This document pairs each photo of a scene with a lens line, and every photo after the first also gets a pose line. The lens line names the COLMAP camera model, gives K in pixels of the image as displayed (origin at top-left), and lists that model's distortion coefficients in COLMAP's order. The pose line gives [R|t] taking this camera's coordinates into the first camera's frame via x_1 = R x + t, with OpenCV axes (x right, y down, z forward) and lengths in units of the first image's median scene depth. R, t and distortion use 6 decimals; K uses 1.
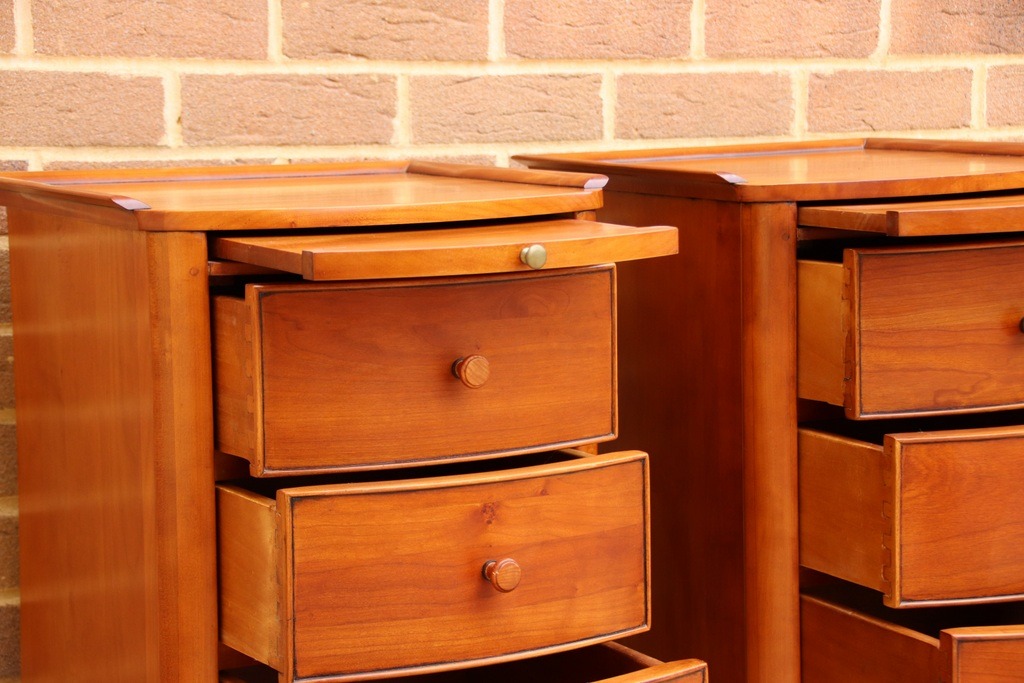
lens RADIAL K [[2523.6, 0, 512.3], [0, 2523.6, 354.6], [0, 0, 1]] dist [0.569733, 0.951902]
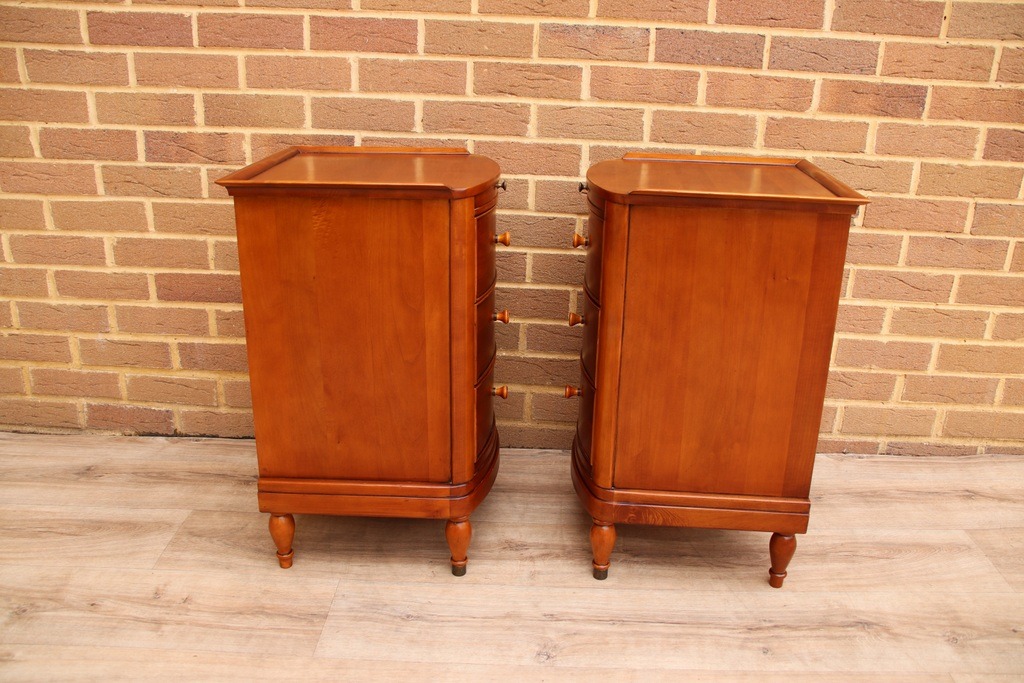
lens RADIAL K [[866.6, 0, 512.0], [0, 866.6, 349.6], [0, 0, 1]] dist [-0.146836, 0.148540]
pose [[0.852152, 0.210265, -0.479194, 0.334877], [-0.098237, 0.963721, 0.248175, -0.090395], [0.513991, -0.164408, 0.841893, 0.364239]]
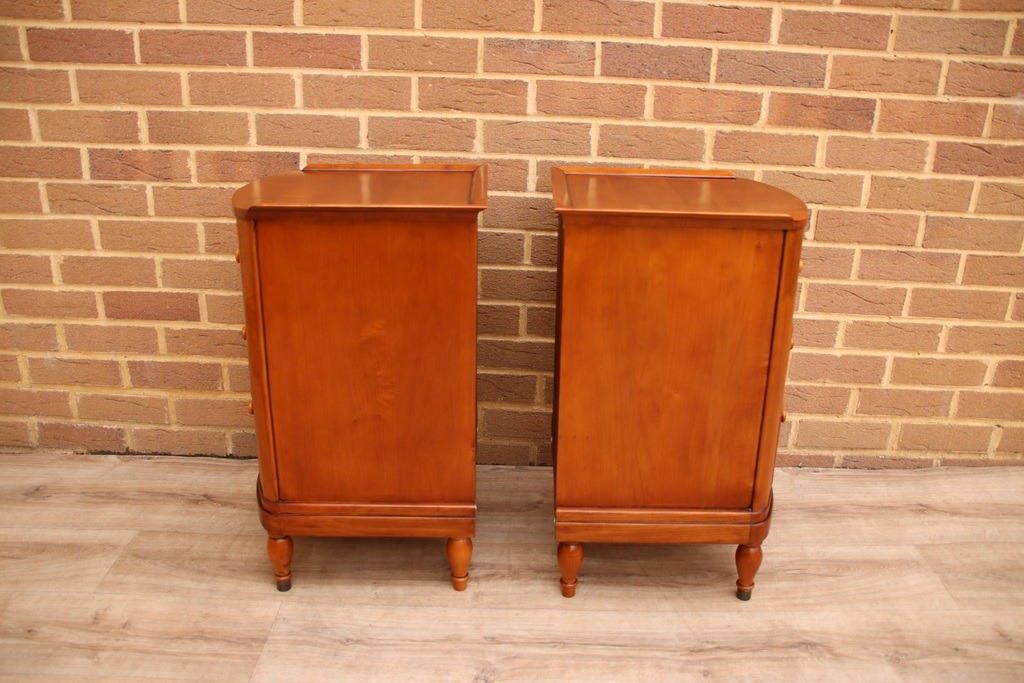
lens RADIAL K [[866.4, 0, 510.2], [0, 866.4, 352.9], [0, 0, 1]] dist [-0.150874, 0.151068]
pose [[0.858745, 0.205664, -0.469319, 0.359085], [-0.094408, 0.963740, 0.249584, -0.105607], [0.503632, -0.170022, 0.847023, 0.389749]]
